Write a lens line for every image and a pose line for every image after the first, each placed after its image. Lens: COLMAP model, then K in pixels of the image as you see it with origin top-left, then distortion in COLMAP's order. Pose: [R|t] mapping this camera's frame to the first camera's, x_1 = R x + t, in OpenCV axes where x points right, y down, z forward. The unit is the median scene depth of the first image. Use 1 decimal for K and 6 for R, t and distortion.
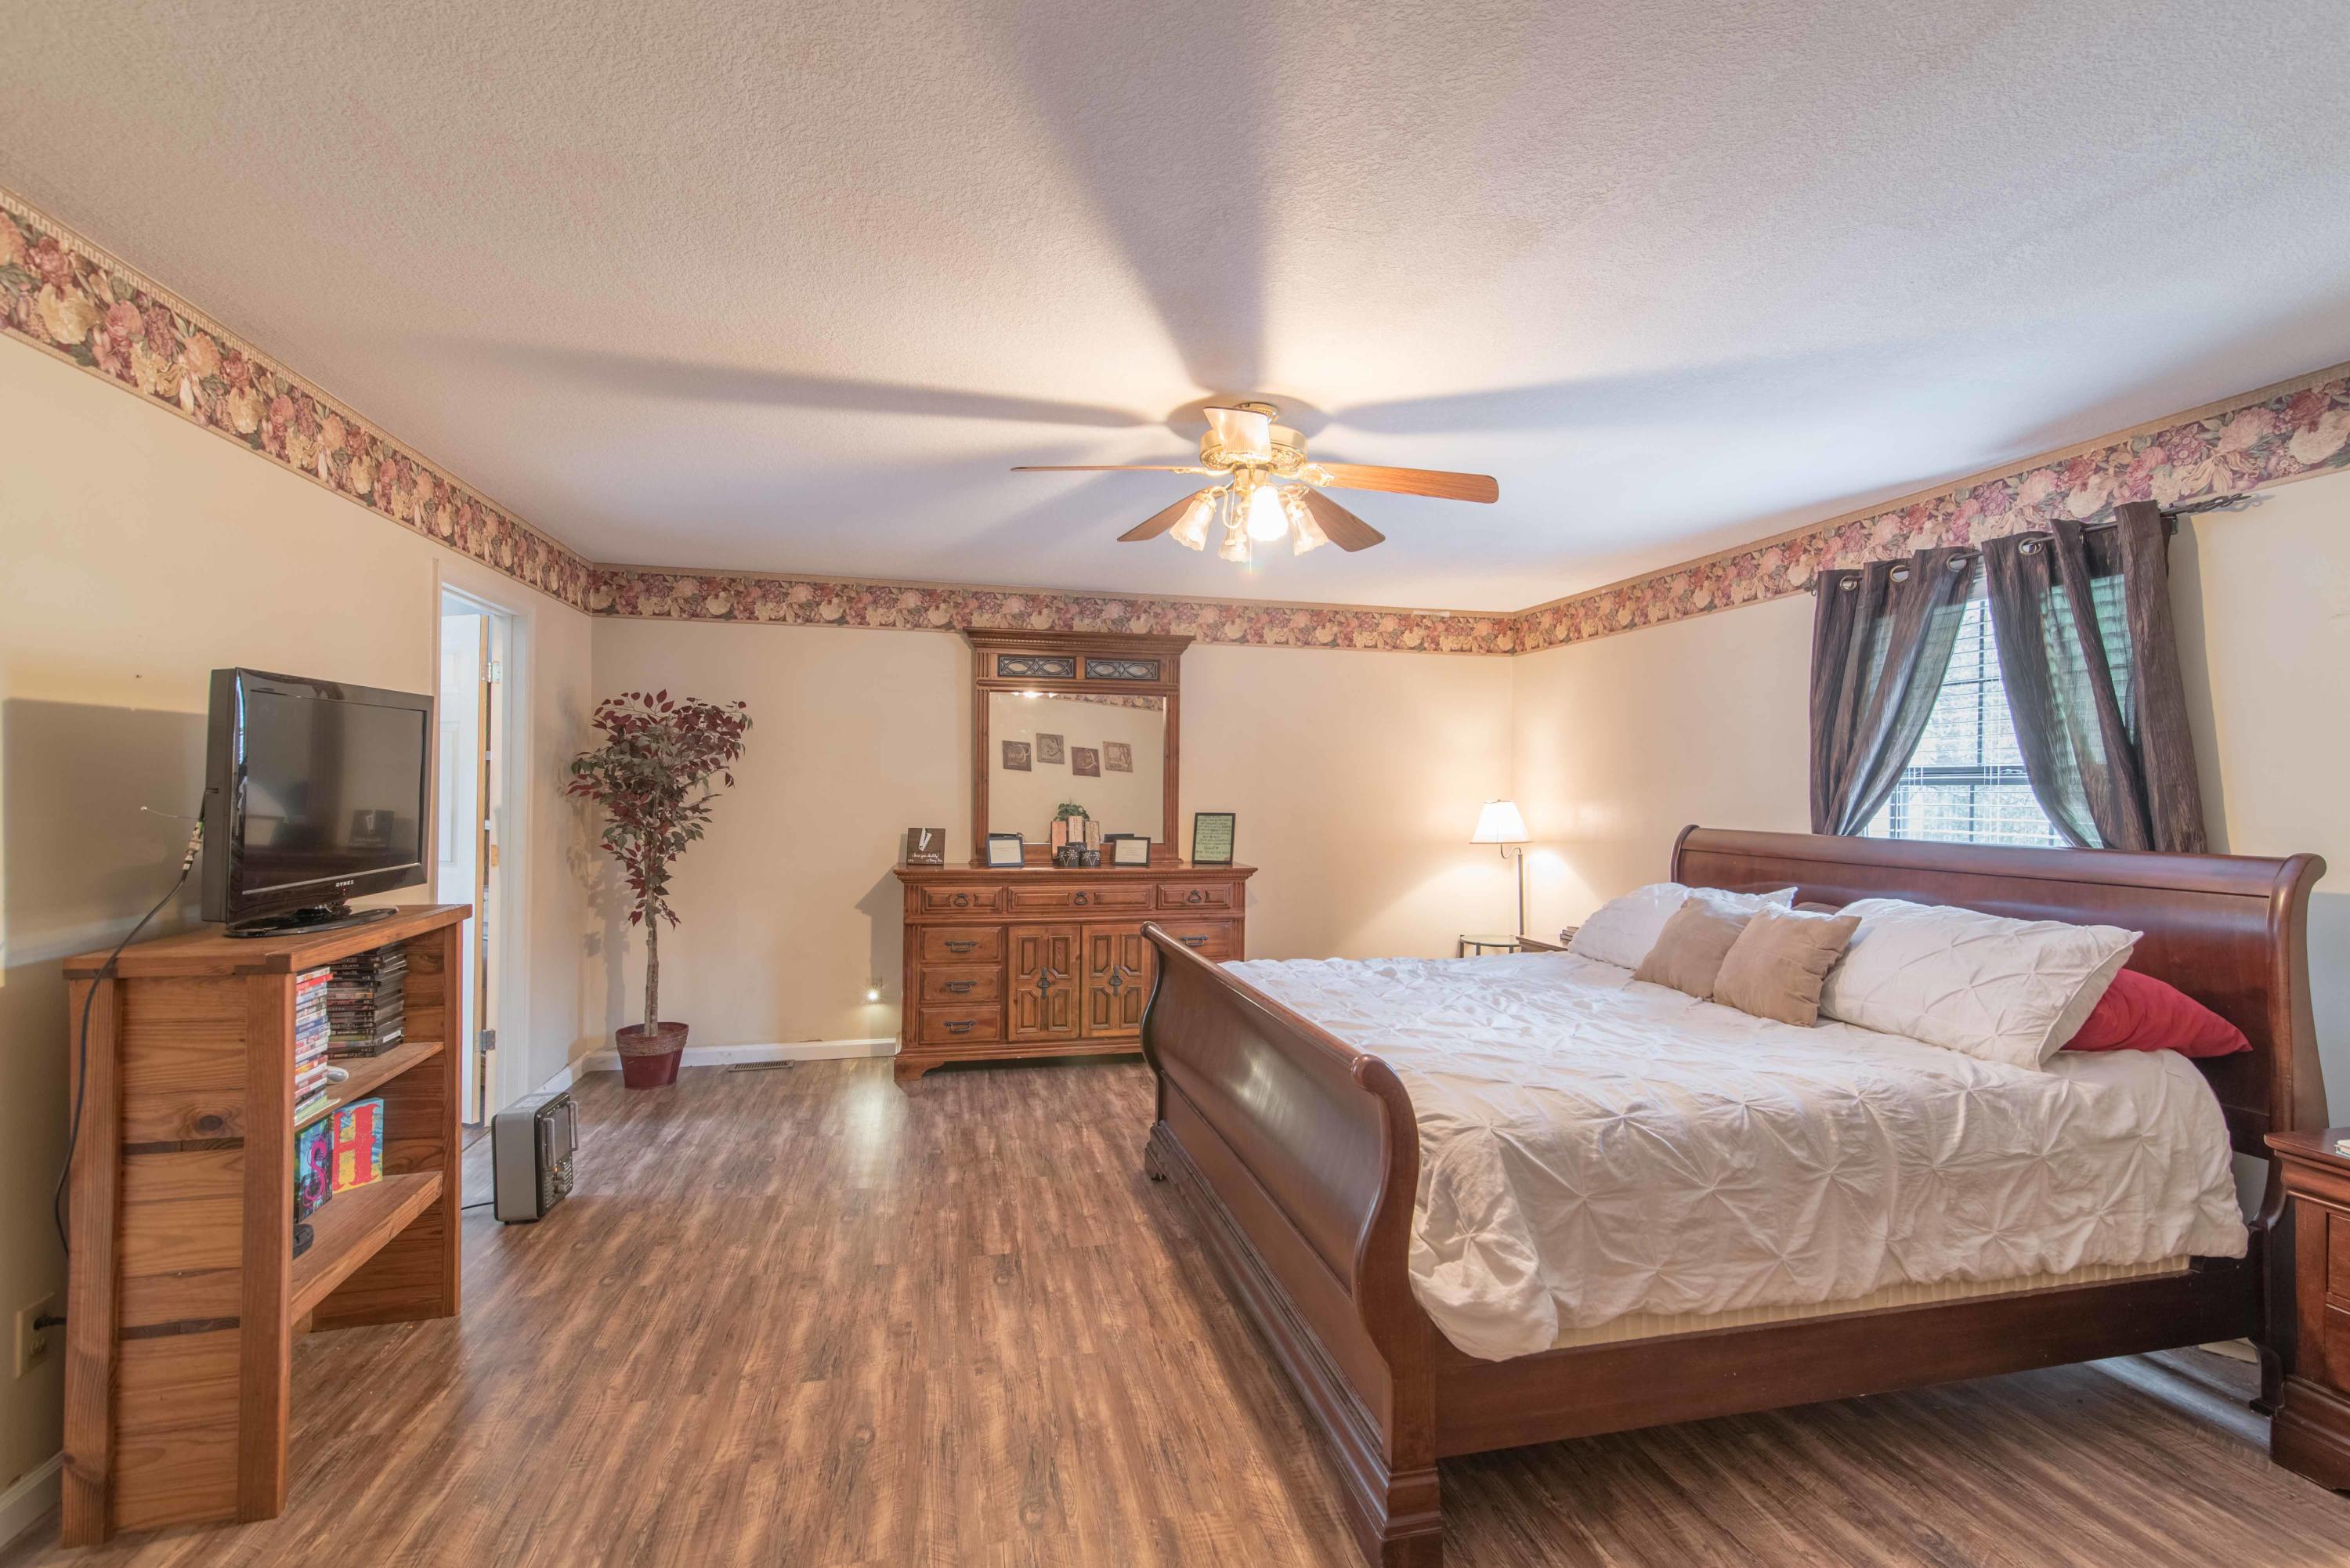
lens RADIAL K [[1062.5, 0, 1178.0], [0, 1062.5, 791.2], [0, 0, 1]] dist [0.017871, -0.002544]
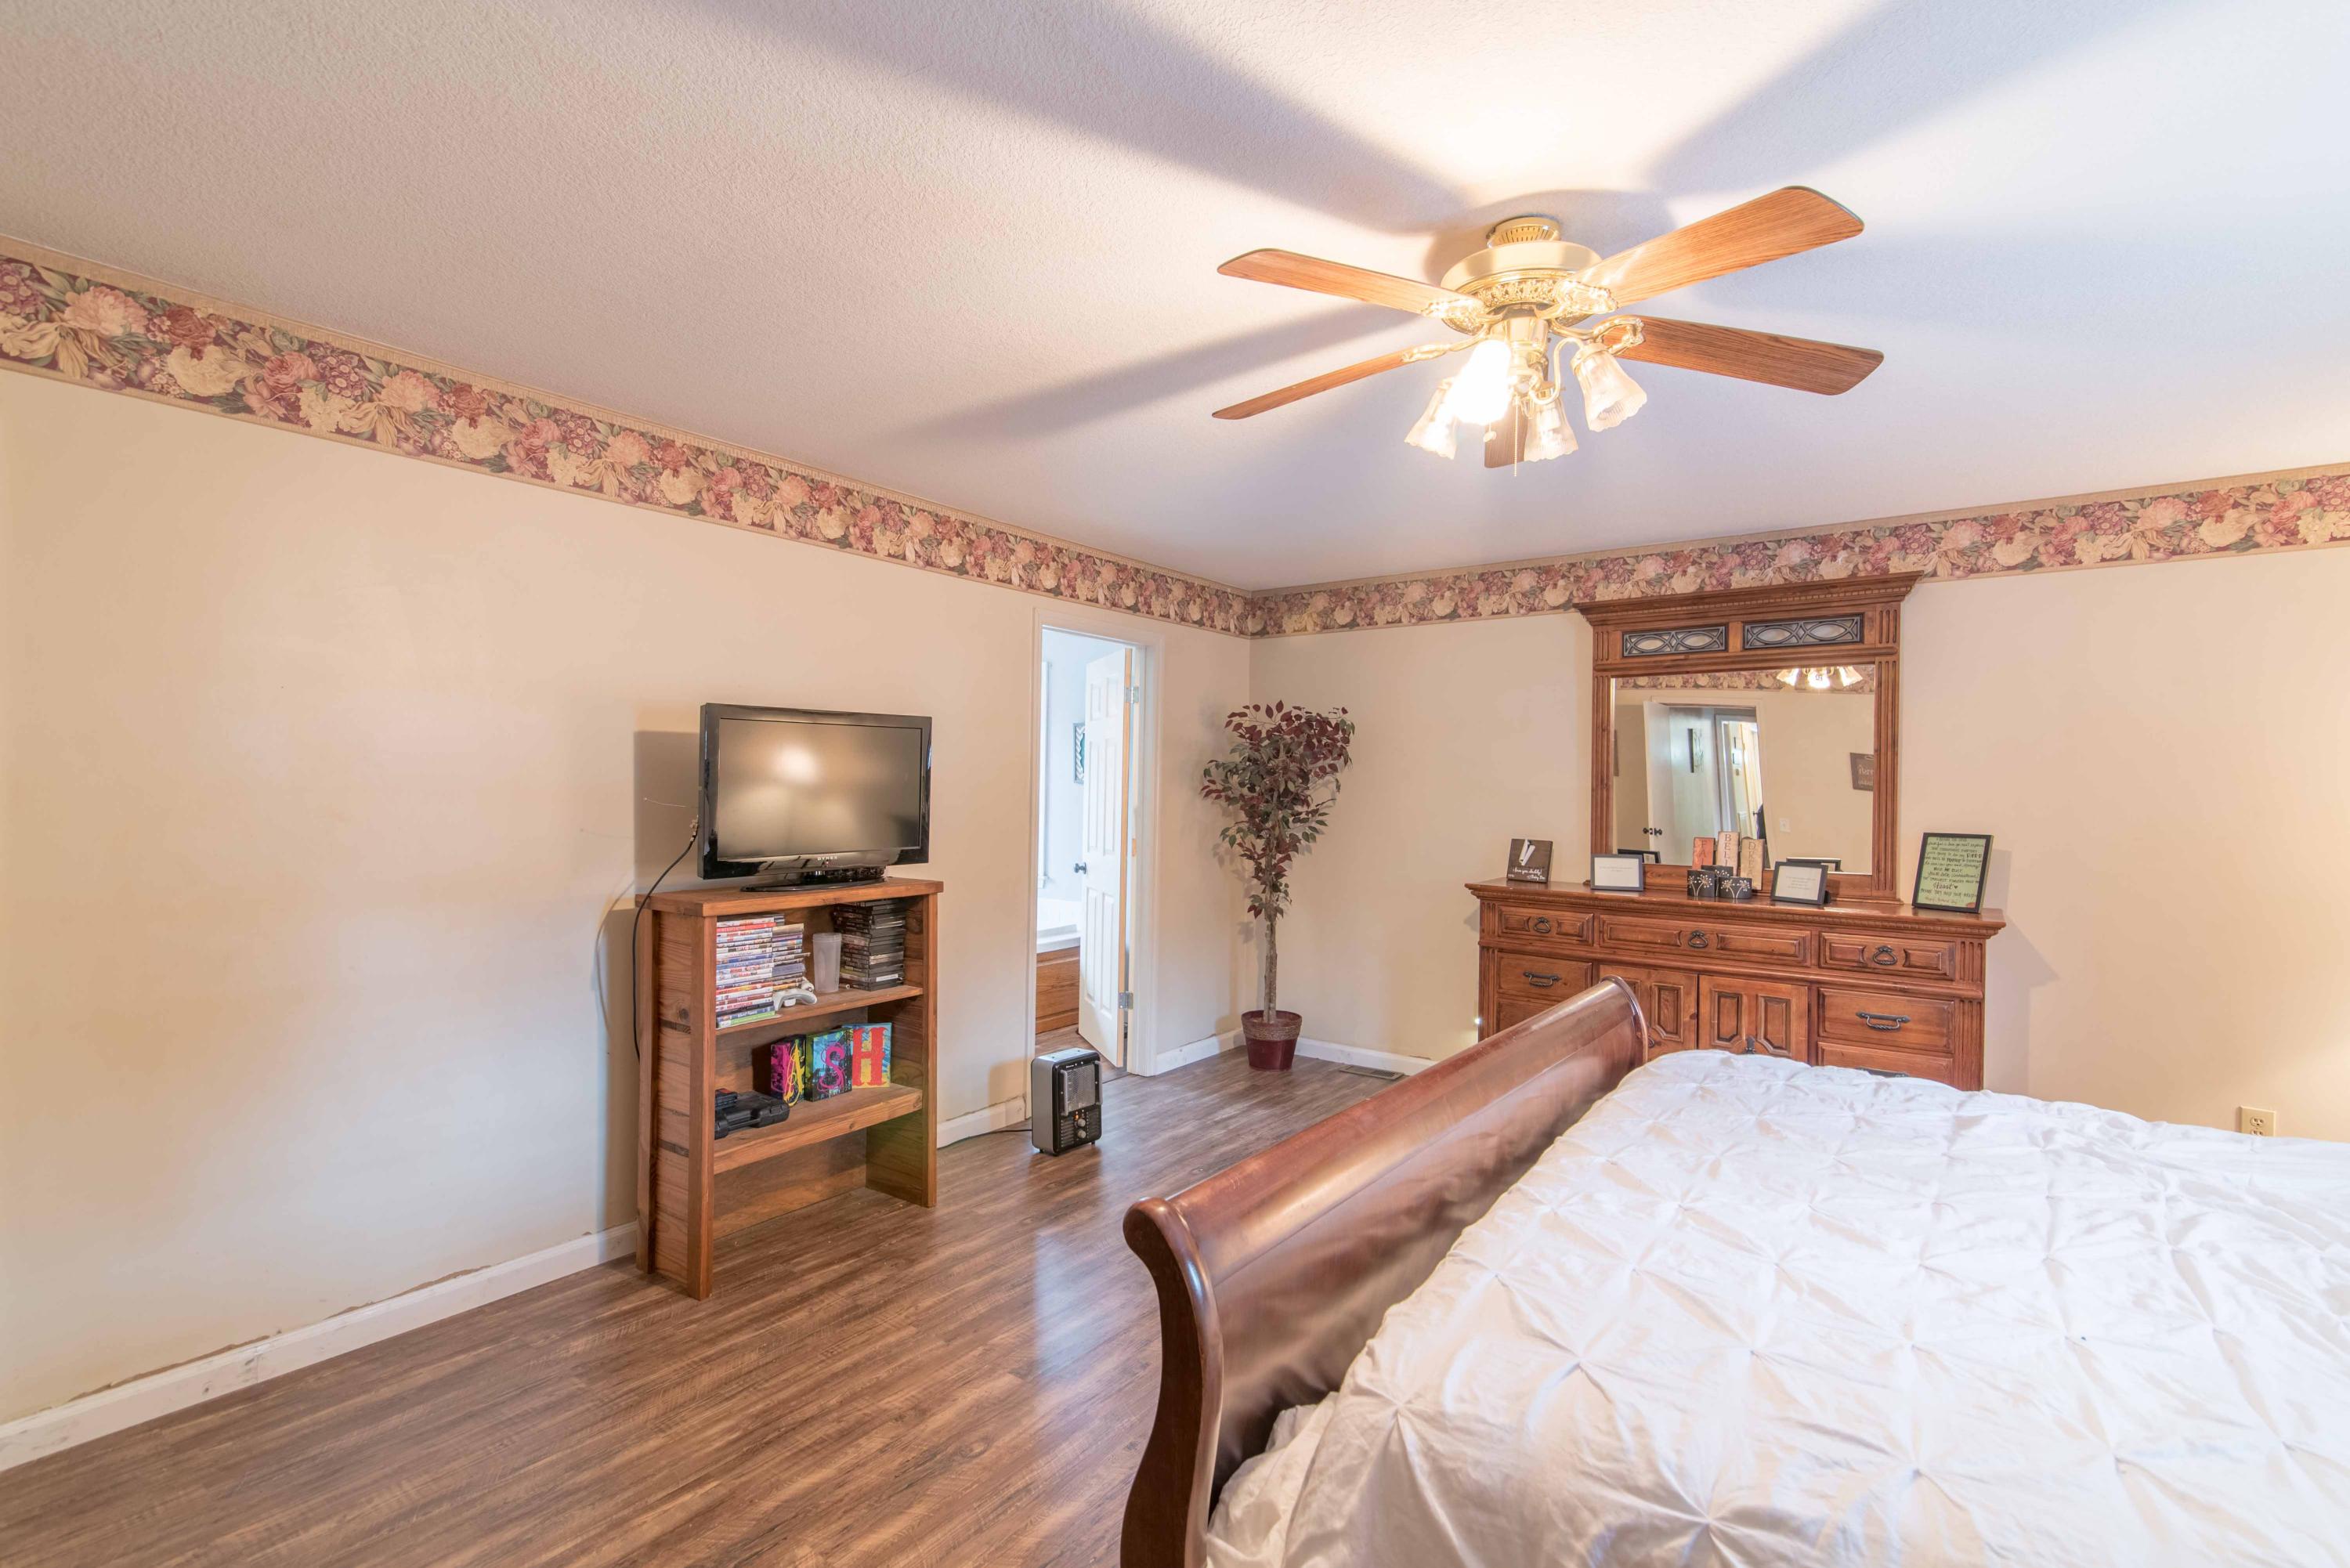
lens RADIAL K [[1062.5, 0, 1179.1], [0, 1062.5, 792.6], [0, 0, 1]] dist [0.017871, -0.002544]
pose [[0.647814, 0.003433, -0.761791, 0.391223], [-0.009225, 0.999952, -0.003338, 0.002620], [0.761742, 0.009190, 0.647815, 0.343412]]
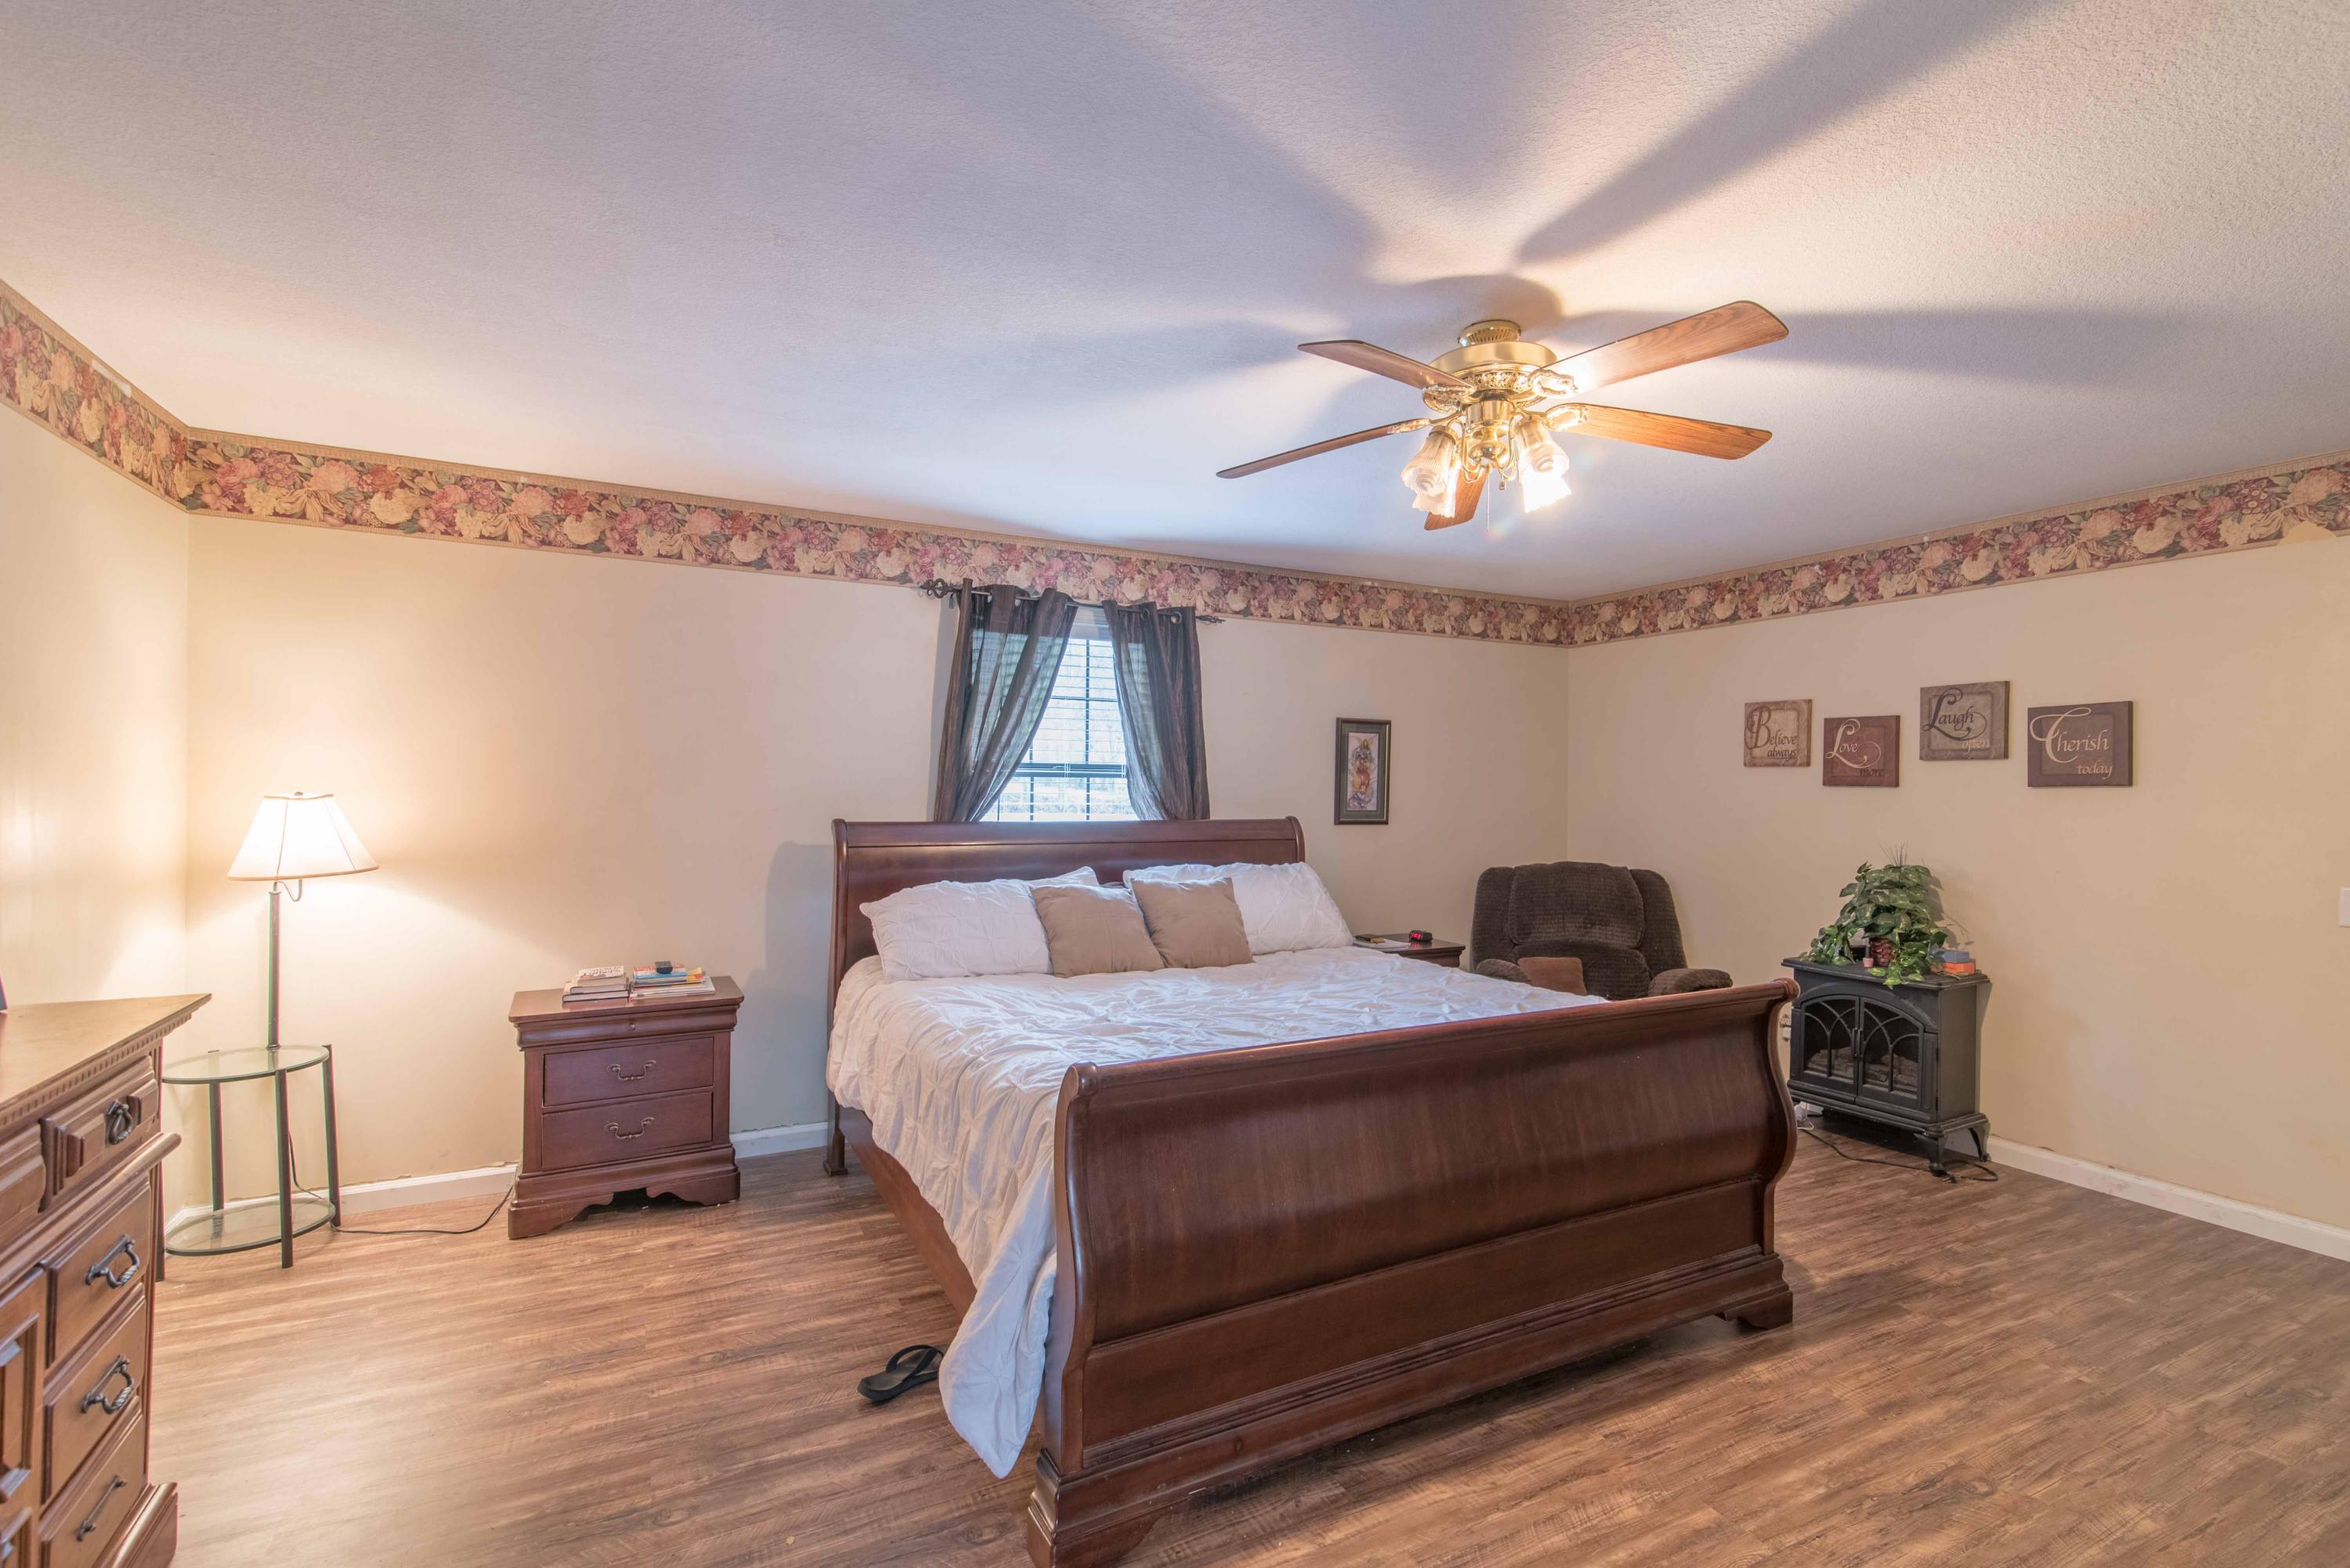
lens RADIAL K [[1062.5, 0, 1190.4], [0, 1062.5, 782.2], [0, 0, 1]] dist [0.017871, -0.002544]
pose [[-0.257435, -0.003598, 0.966289, -0.591544], [-0.009570, 0.999954, 0.001174, -0.003337], [-0.966248, -0.008945, -0.257457, 1.256588]]
